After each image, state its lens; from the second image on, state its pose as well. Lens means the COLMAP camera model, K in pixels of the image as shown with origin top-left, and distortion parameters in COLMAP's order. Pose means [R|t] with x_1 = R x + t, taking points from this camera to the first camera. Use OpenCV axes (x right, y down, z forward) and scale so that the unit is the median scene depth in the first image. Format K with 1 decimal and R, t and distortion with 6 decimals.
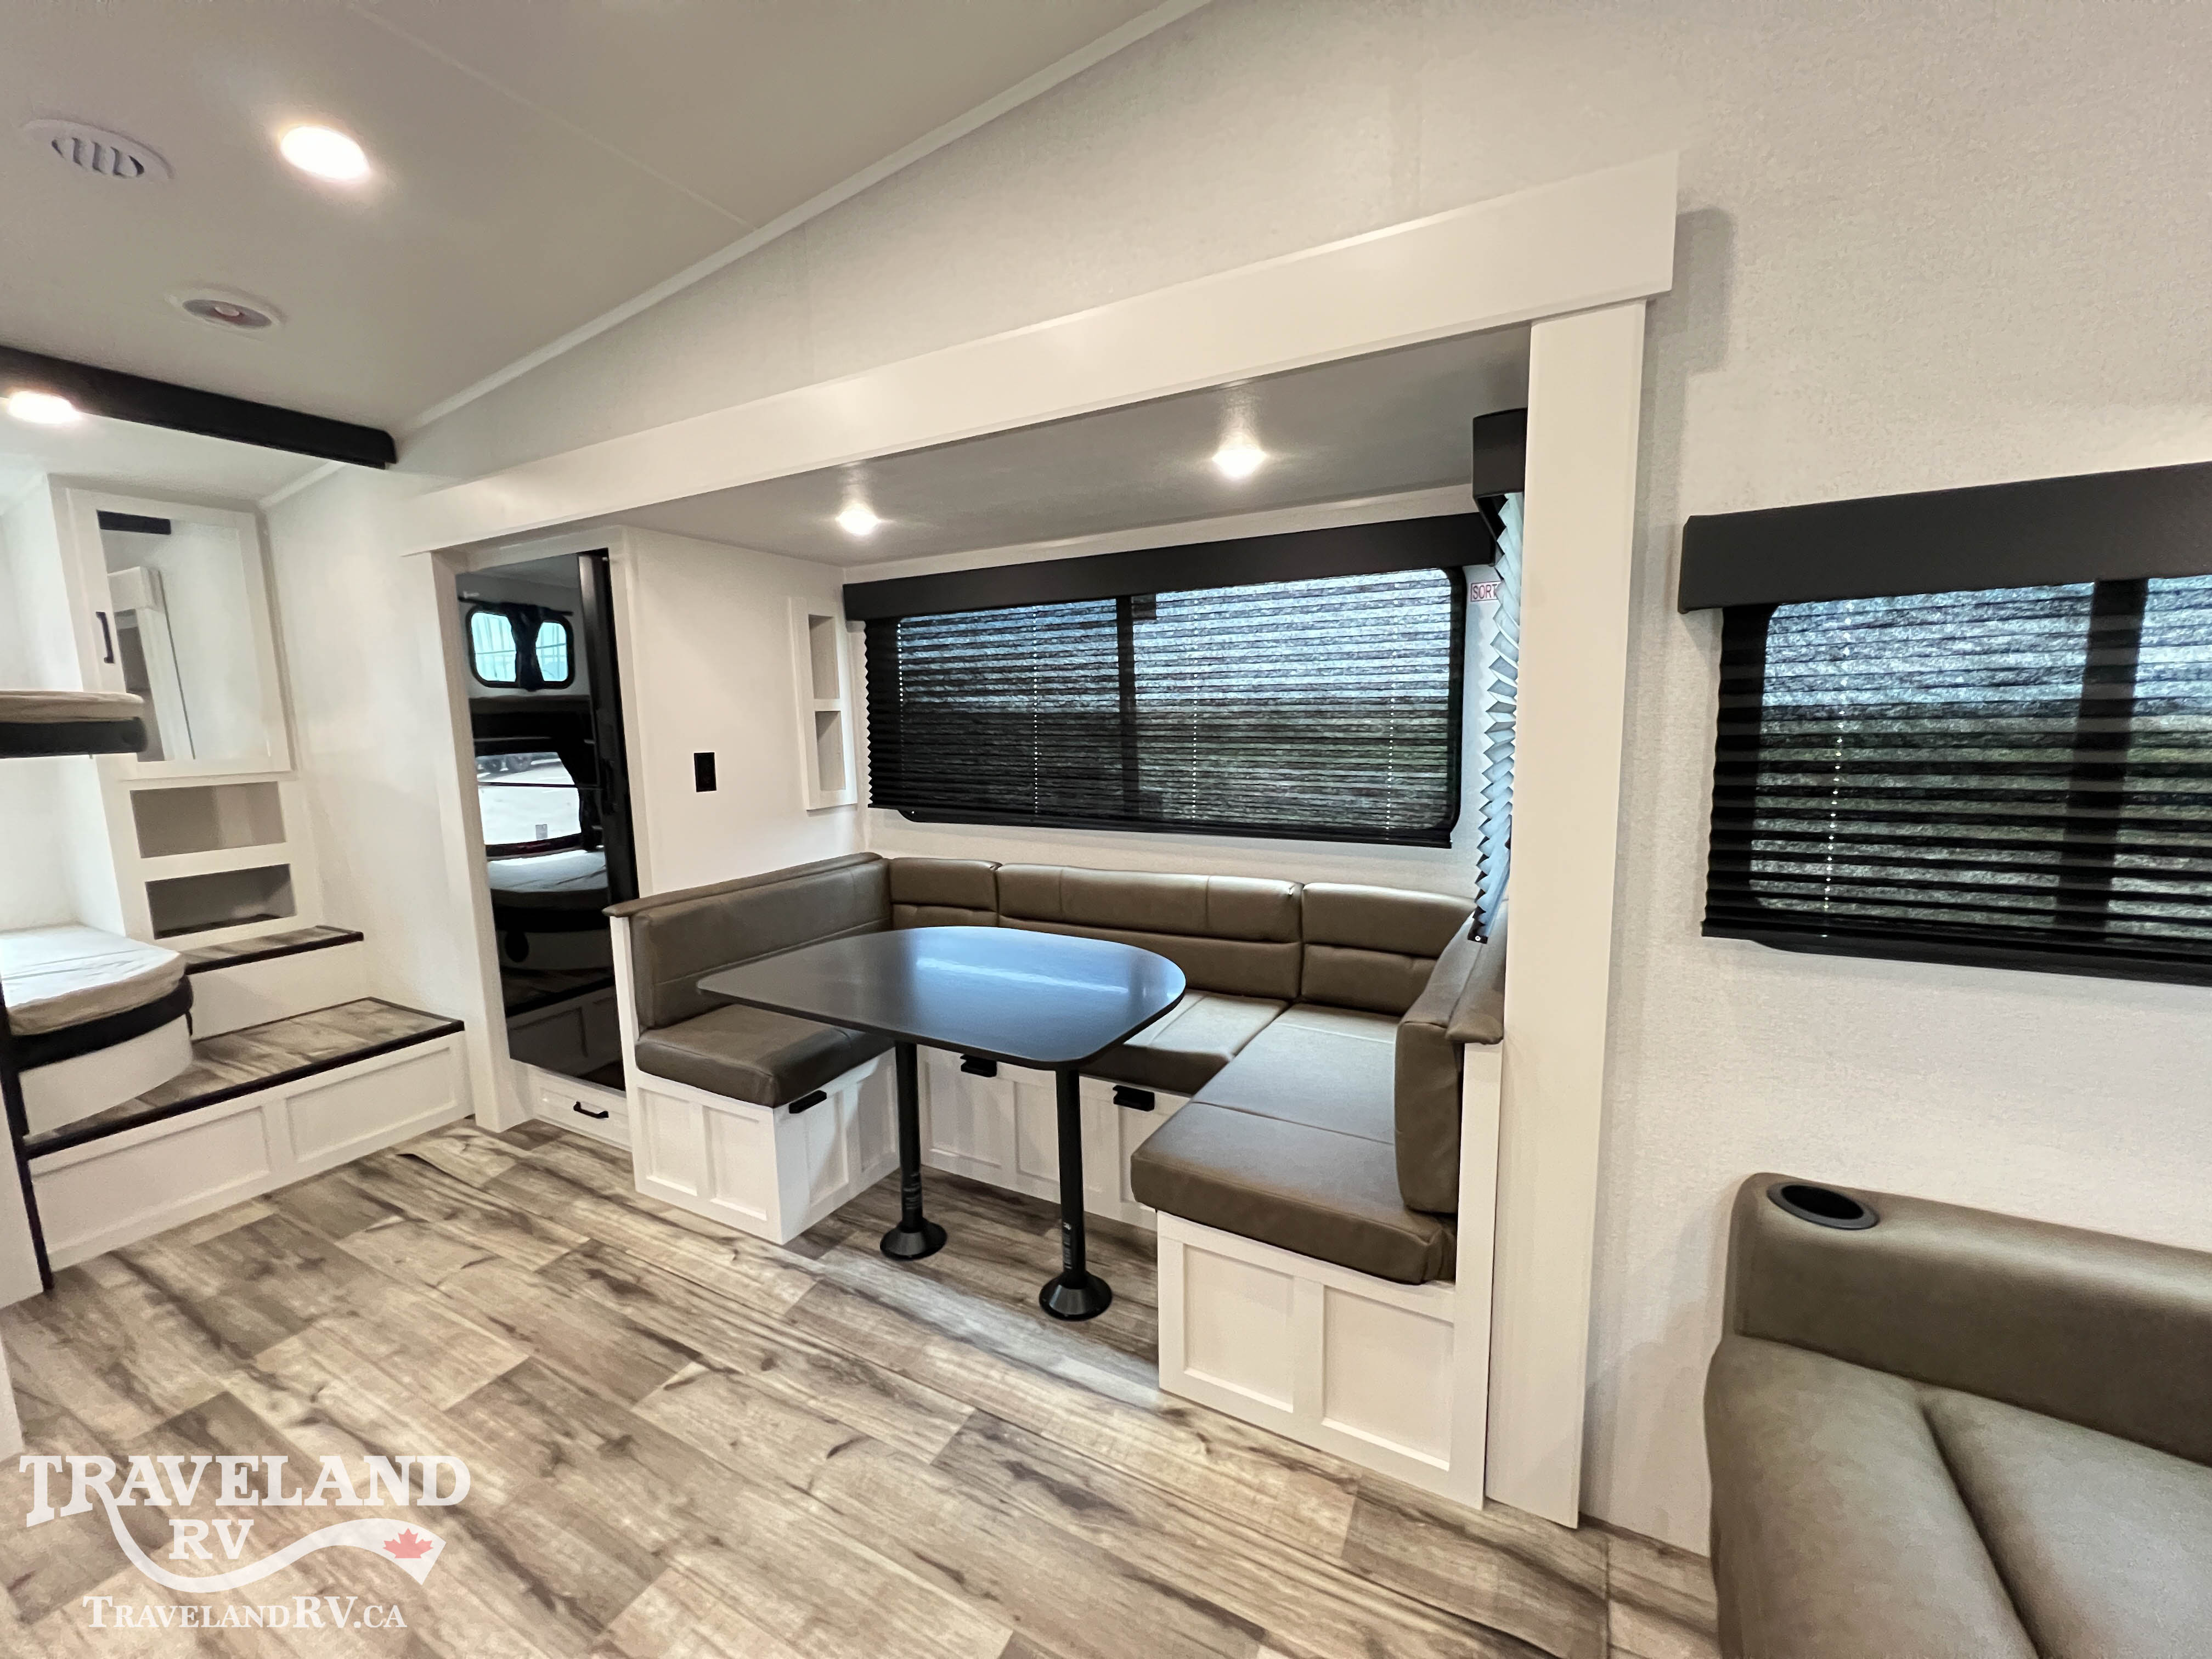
lens RADIAL K [[883.4, 0, 1104.0], [0, 883.4, 828.3], [0, 0, 1]] dist [-0.000701, 0.000466]
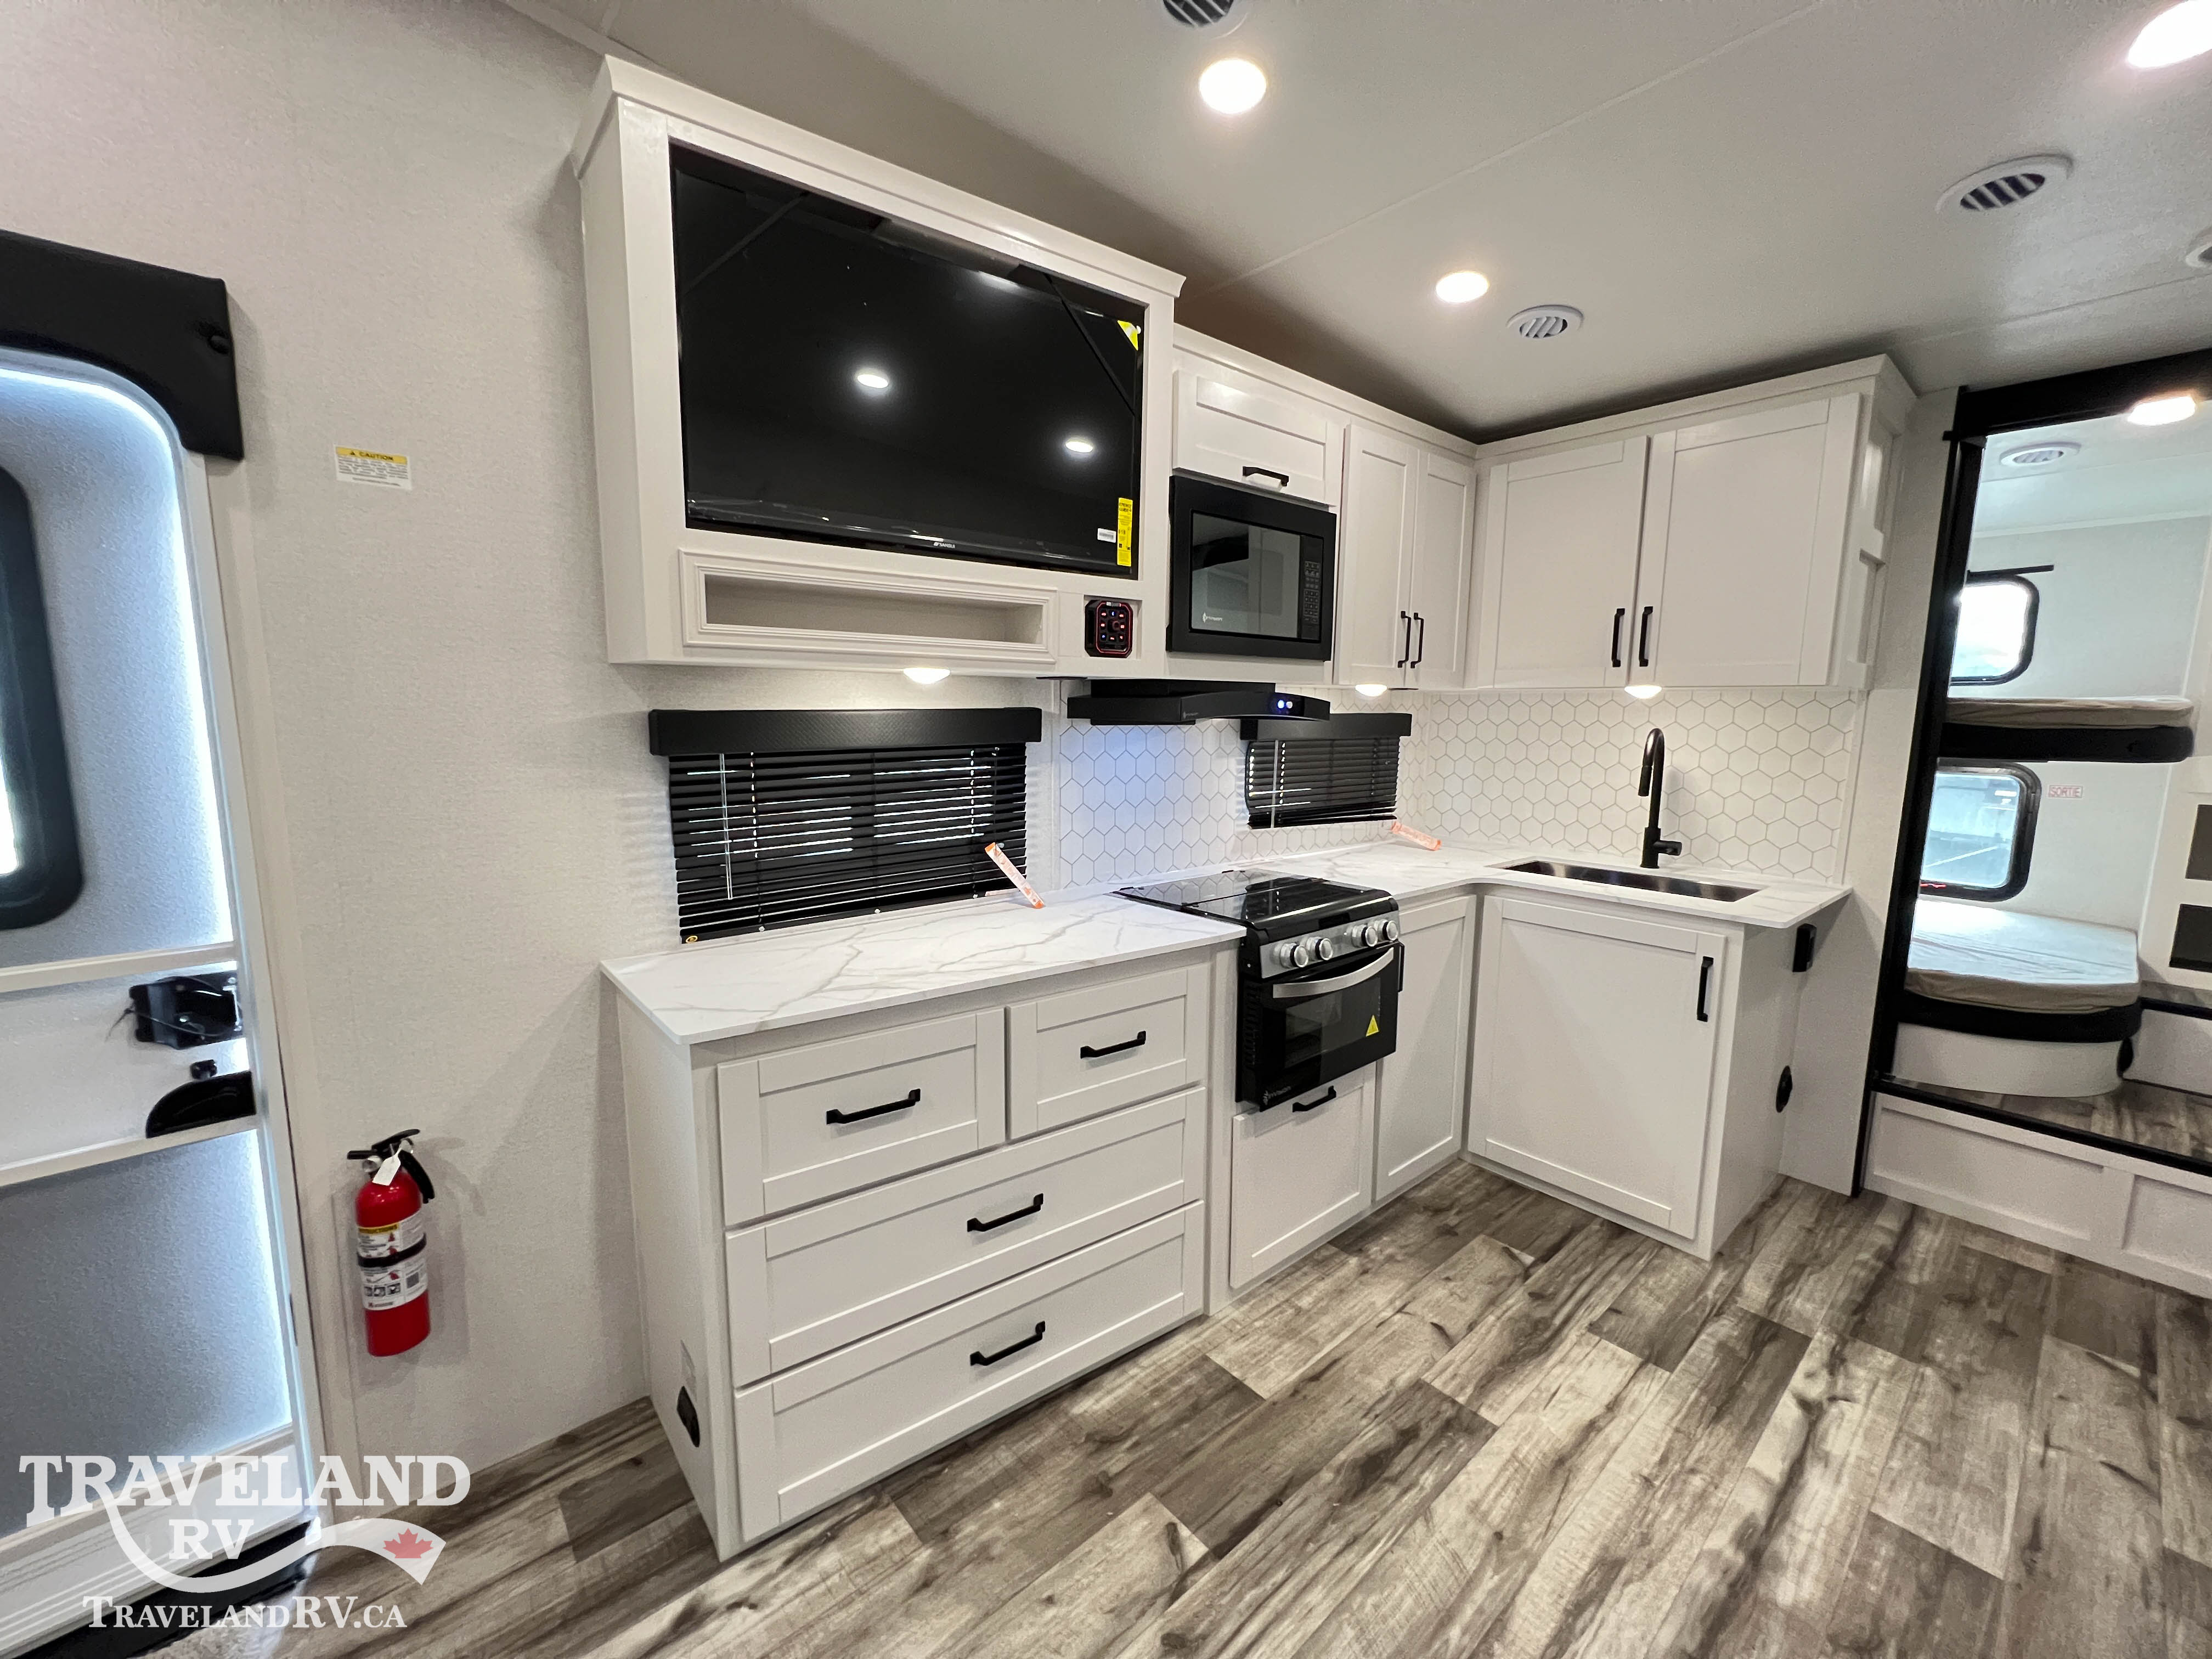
lens RADIAL K [[883.4, 0, 1102.5], [0, 883.4, 827.8], [0, 0, 1]] dist [-0.000701, 0.000466]
pose [[-0.362206, 0.141184, -0.921343, 0.186860], [-0.131989, 0.970733, 0.200641, -0.064022], [0.922706, 0.194281, -0.332971, 0.316278]]
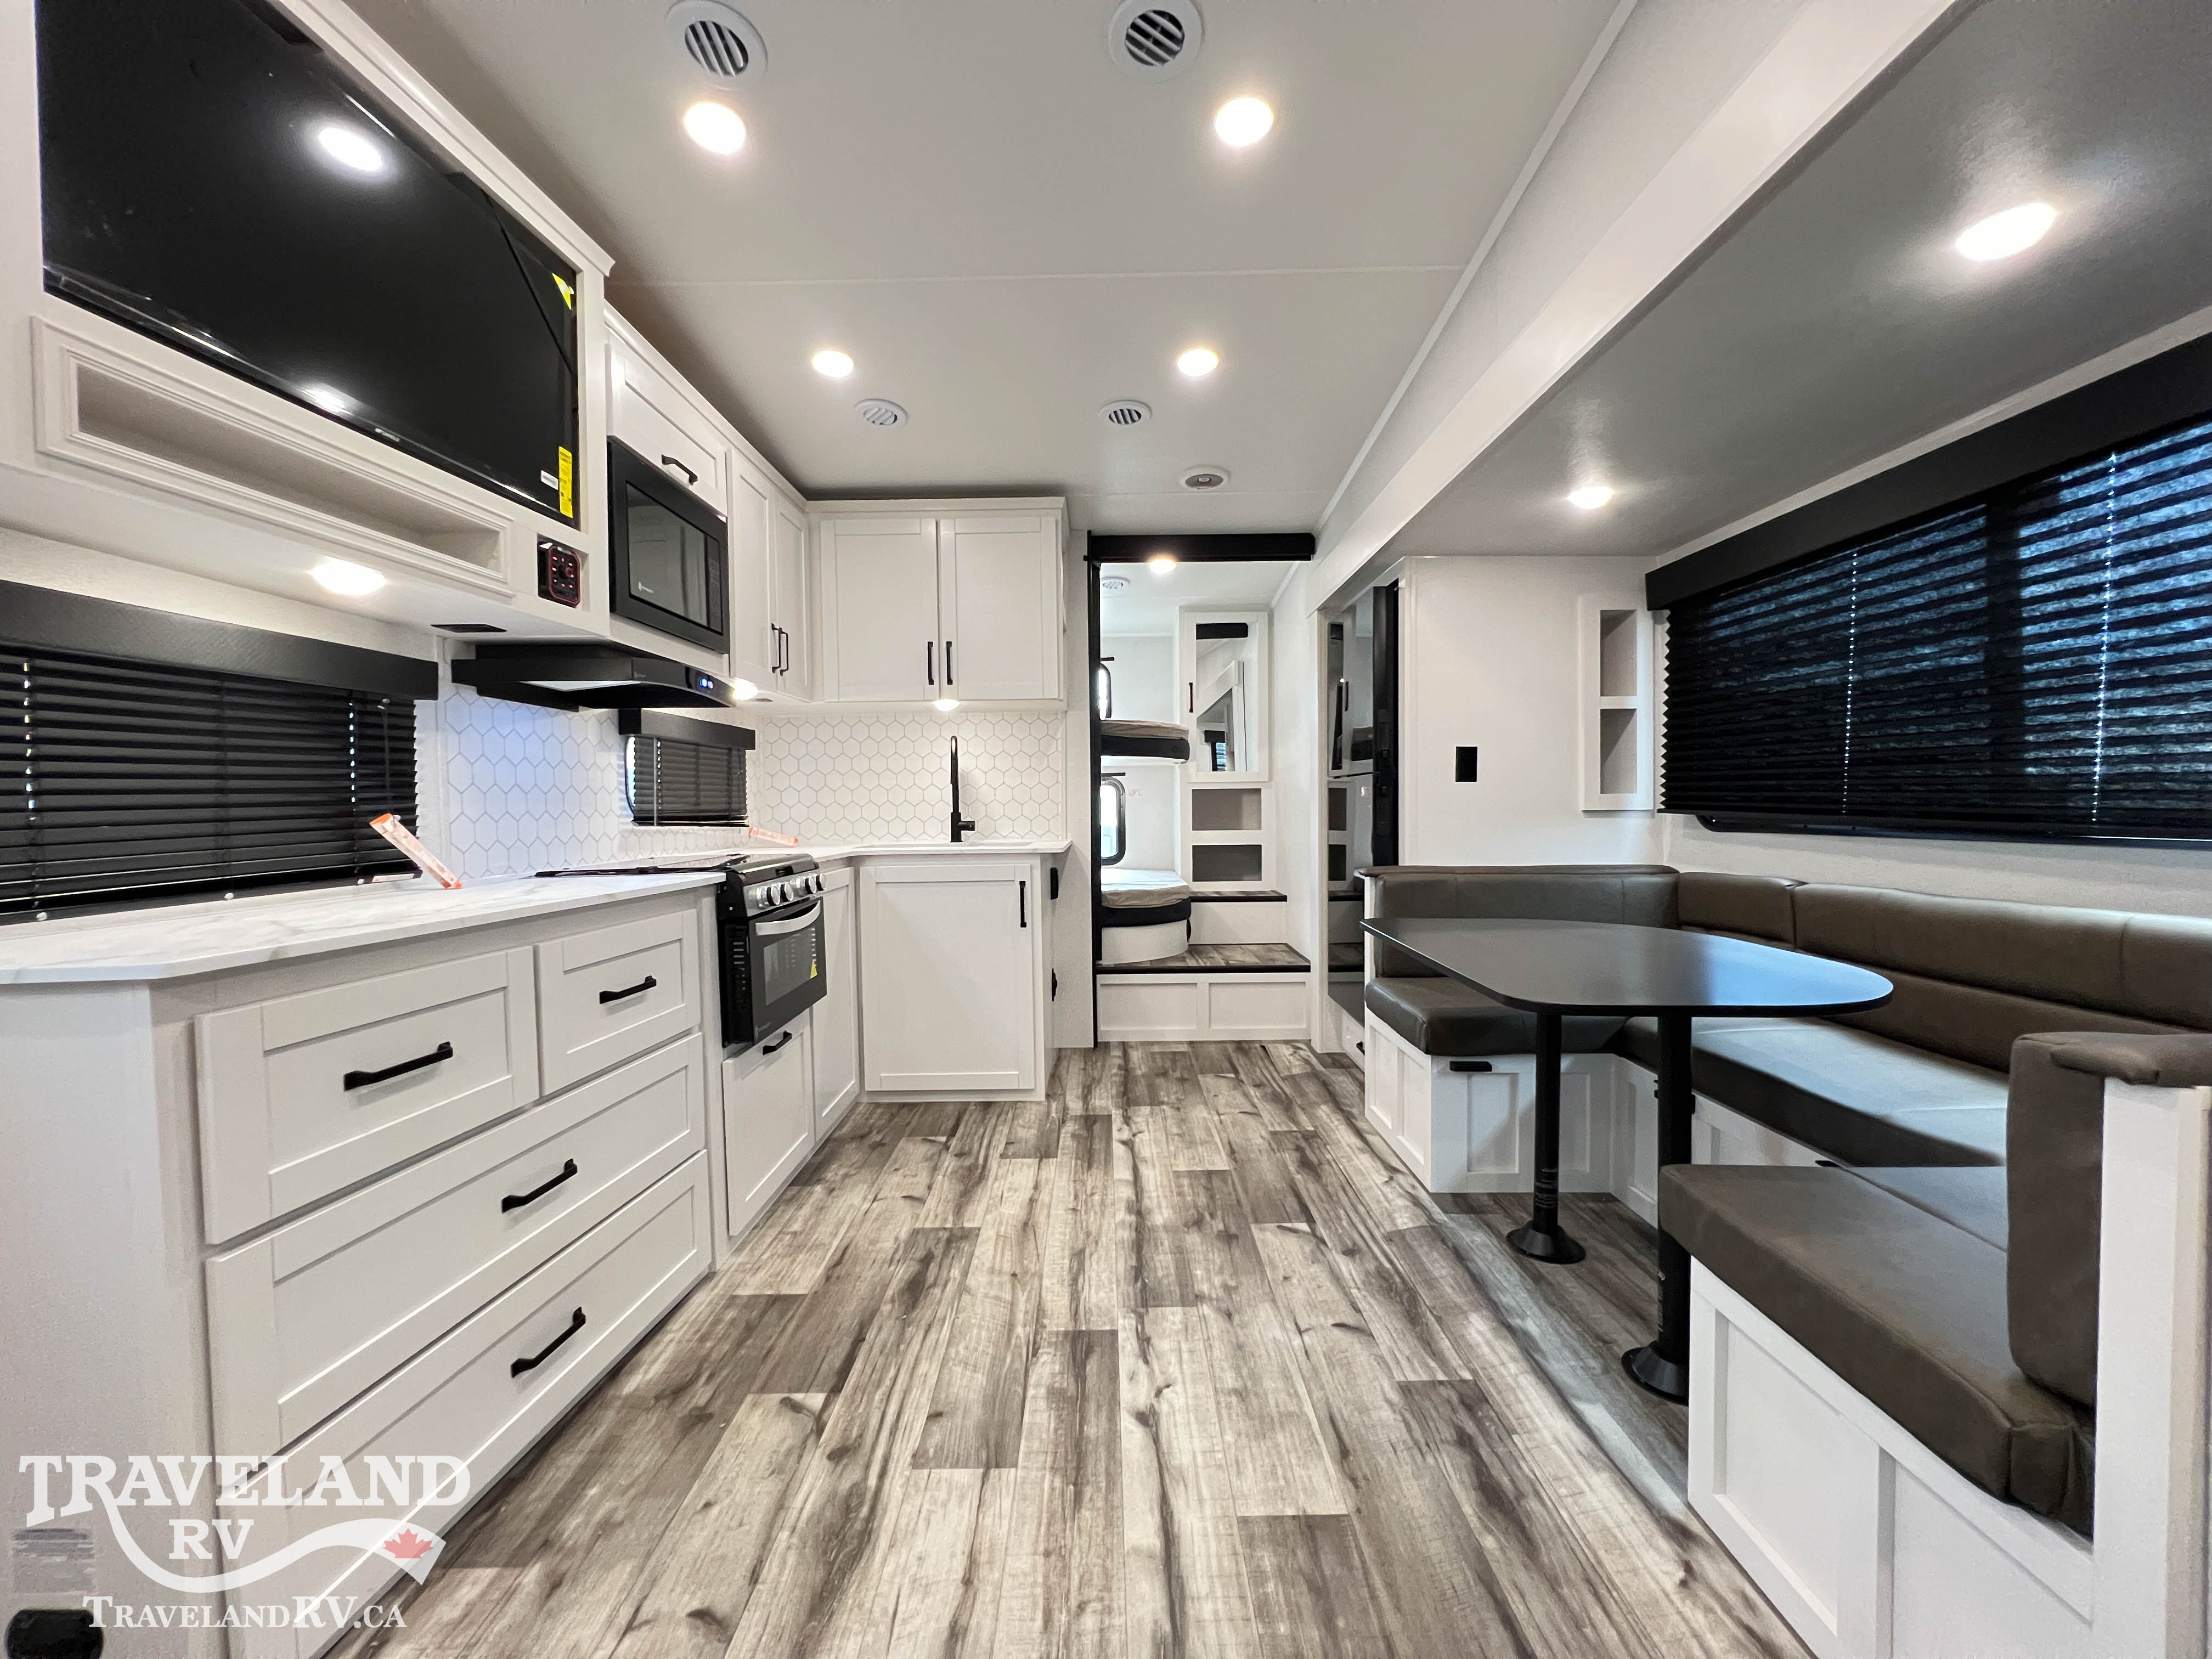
lens RADIAL K [[883.4, 0, 1101.7], [0, 883.4, 826.9], [0, 0, 1]] dist [-0.000701, 0.000466]
pose [[0.470118, 0.039201, -0.881733, 0.333599], [-0.118417, 0.992782, -0.018999, 0.095908], [0.874624, 0.113344, 0.471367, 0.099480]]
